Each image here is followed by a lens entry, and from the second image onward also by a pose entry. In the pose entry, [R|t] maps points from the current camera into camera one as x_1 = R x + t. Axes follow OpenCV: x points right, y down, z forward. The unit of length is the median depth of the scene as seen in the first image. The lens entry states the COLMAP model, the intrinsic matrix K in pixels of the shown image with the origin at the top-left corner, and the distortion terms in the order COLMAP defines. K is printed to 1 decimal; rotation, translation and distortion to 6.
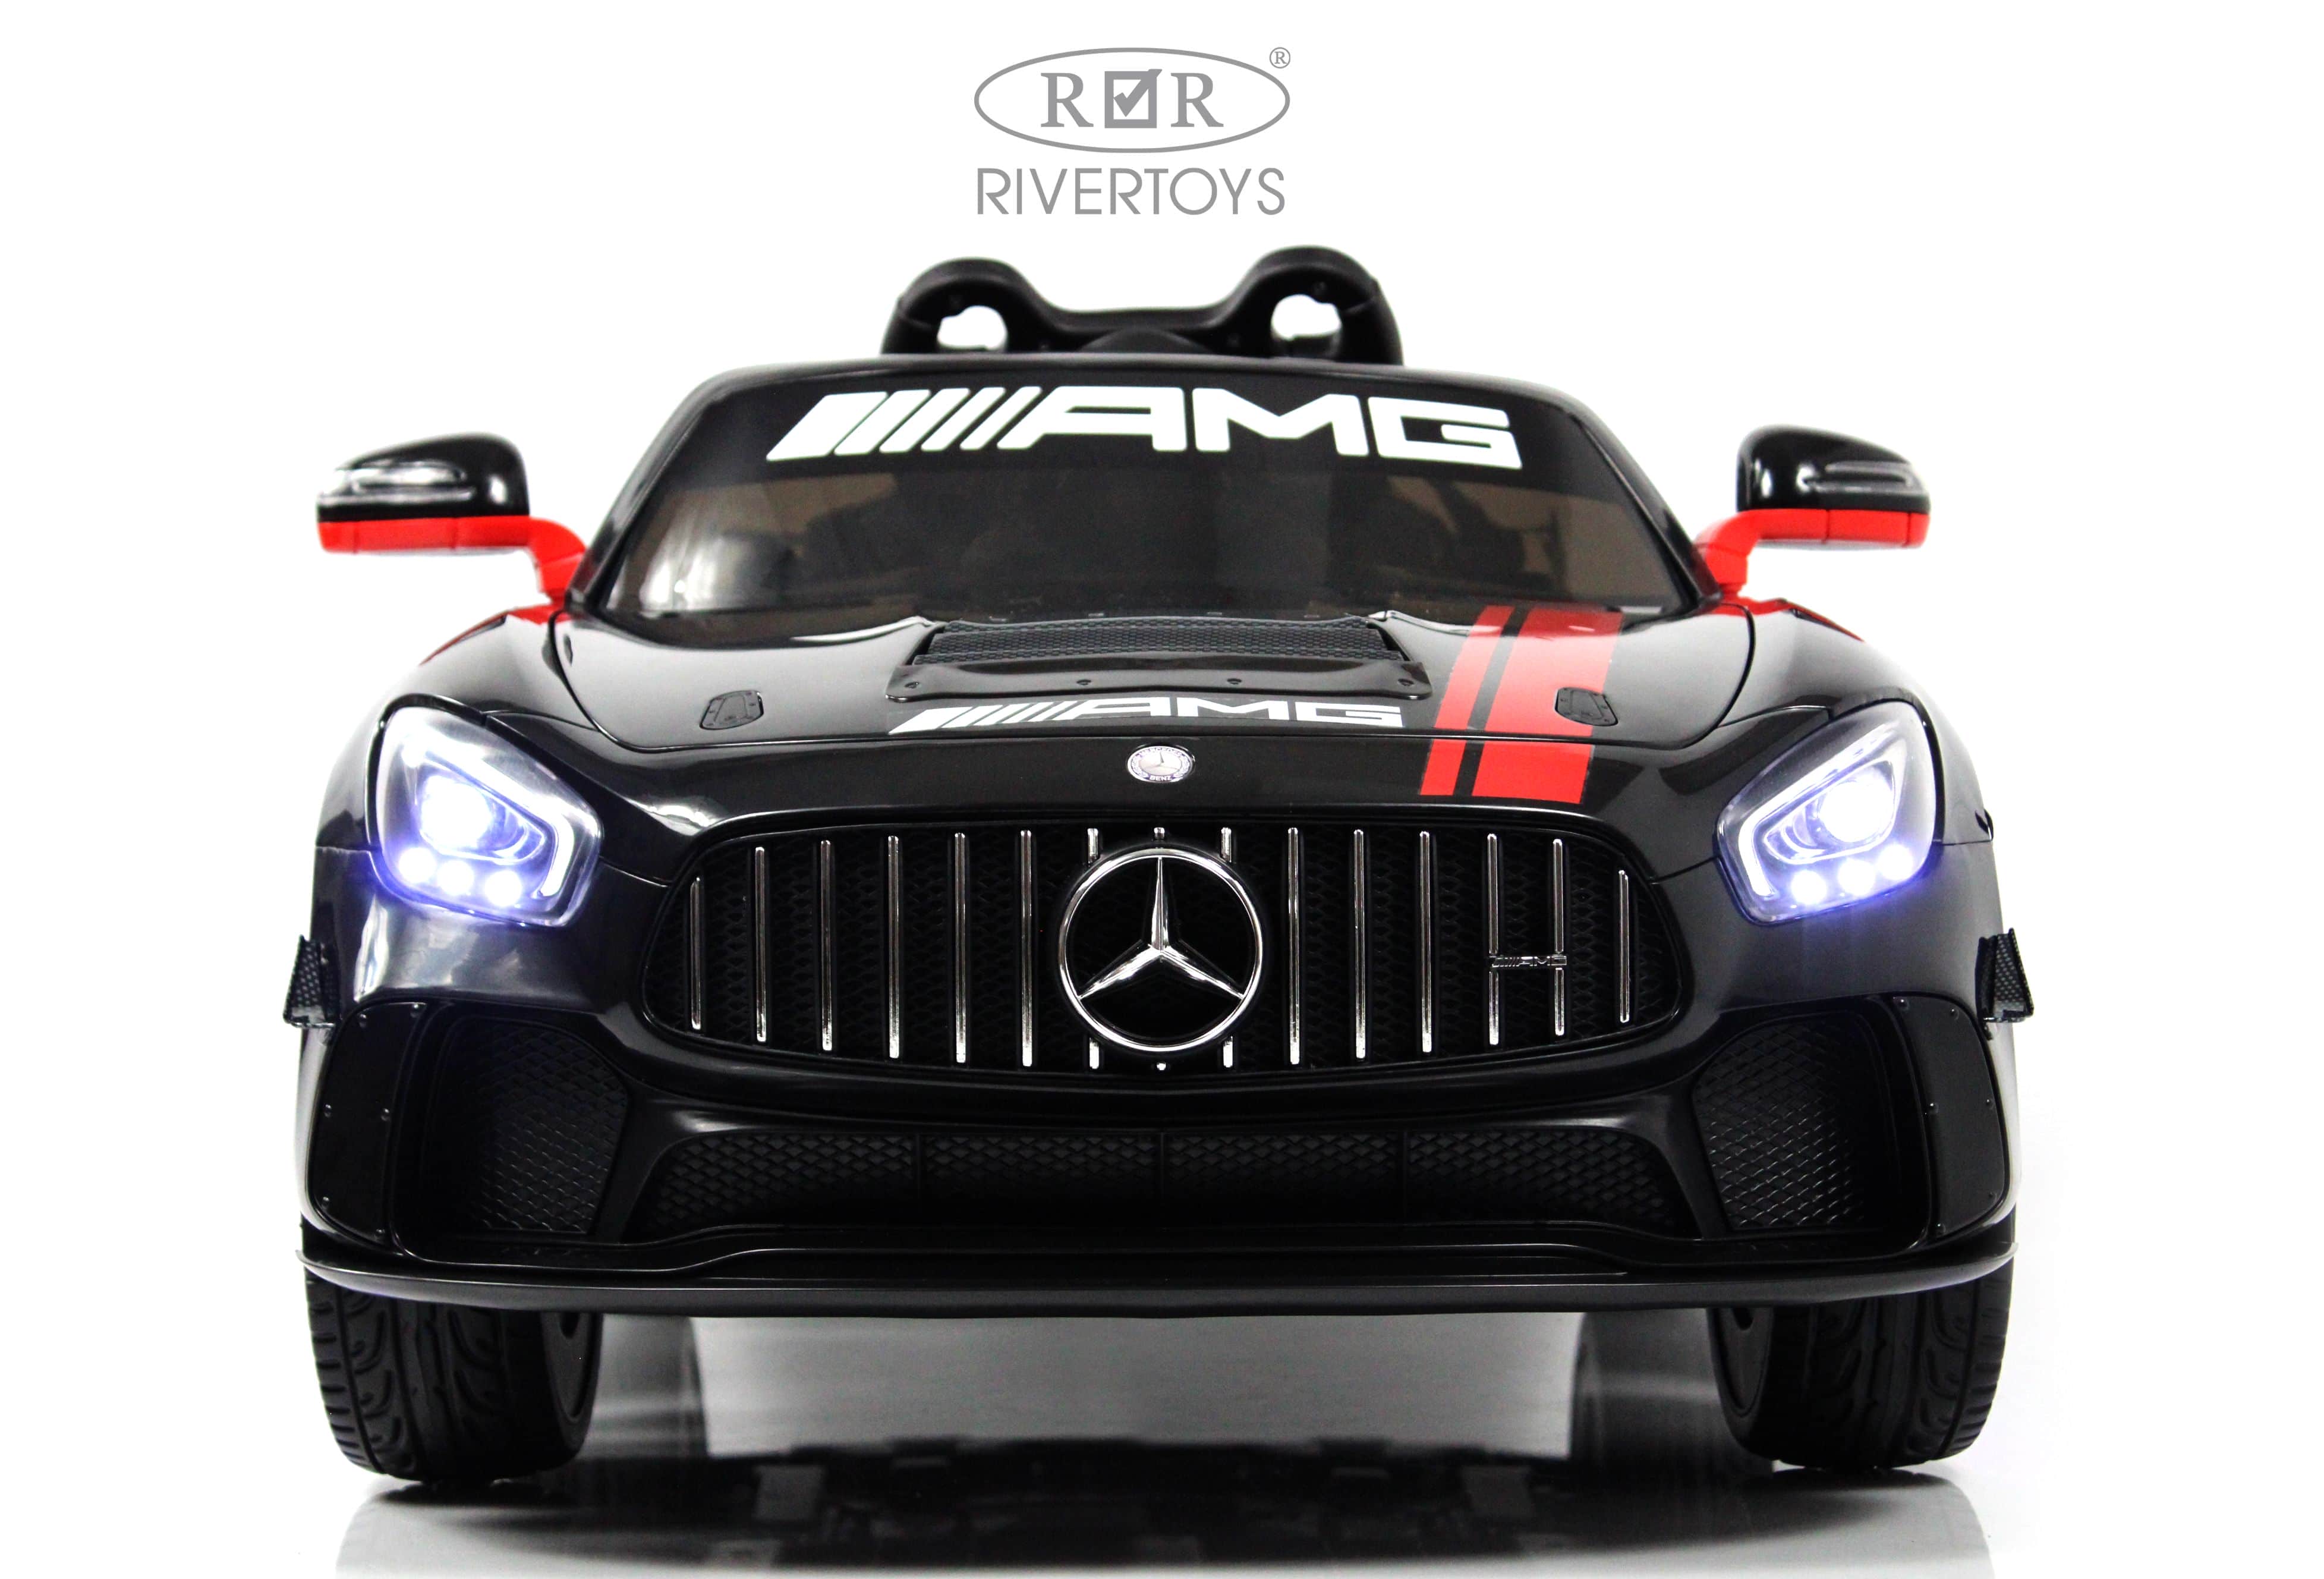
lens RADIAL K [[5334.5, 0, 1154.5], [0, 5334.5, 786.9], [0, 0, 1]] dist [0.110963, 0.000000]
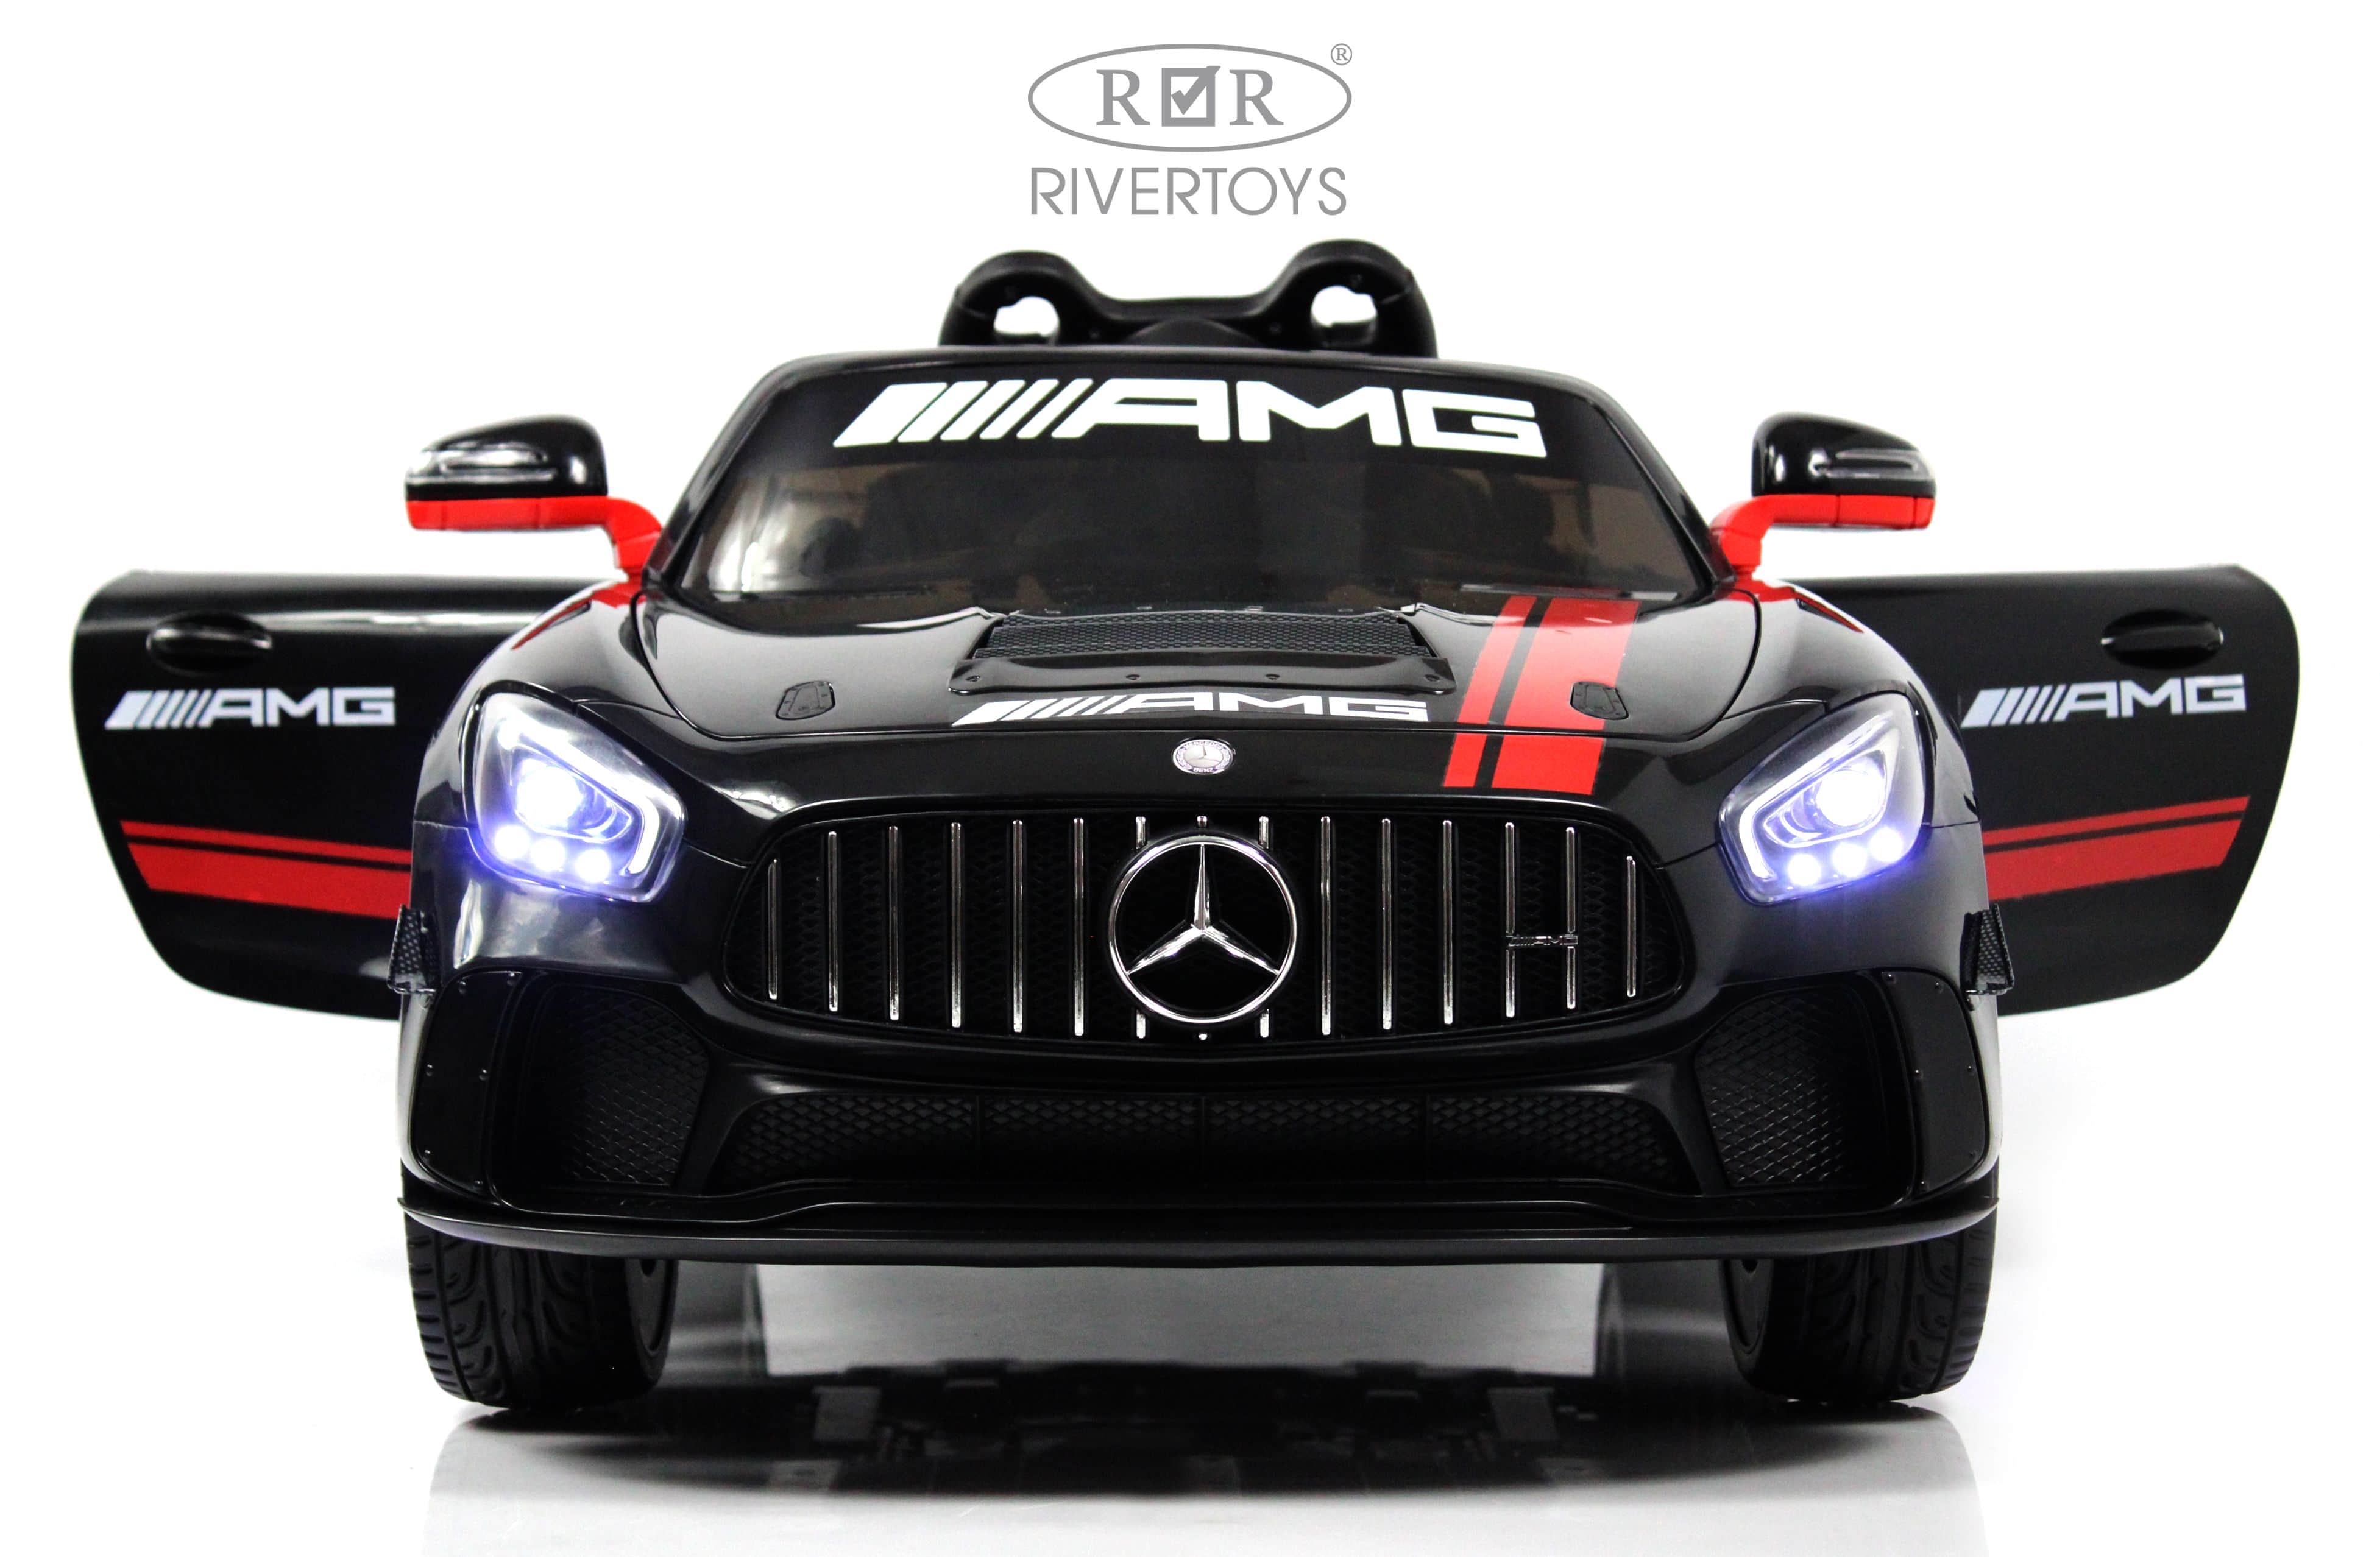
lens RADIAL K [[5716.4, 0, 1198.2], [0, 5716.4, 781.0], [0, 0, 1]] dist [0.154403, 0.000000]
pose [[0.999990, 0.004331, -0.000655, 0.000833], [-0.004310, 0.999569, 0.029022, -0.031249], [0.000781, -0.029019, 0.999579, -0.149823]]
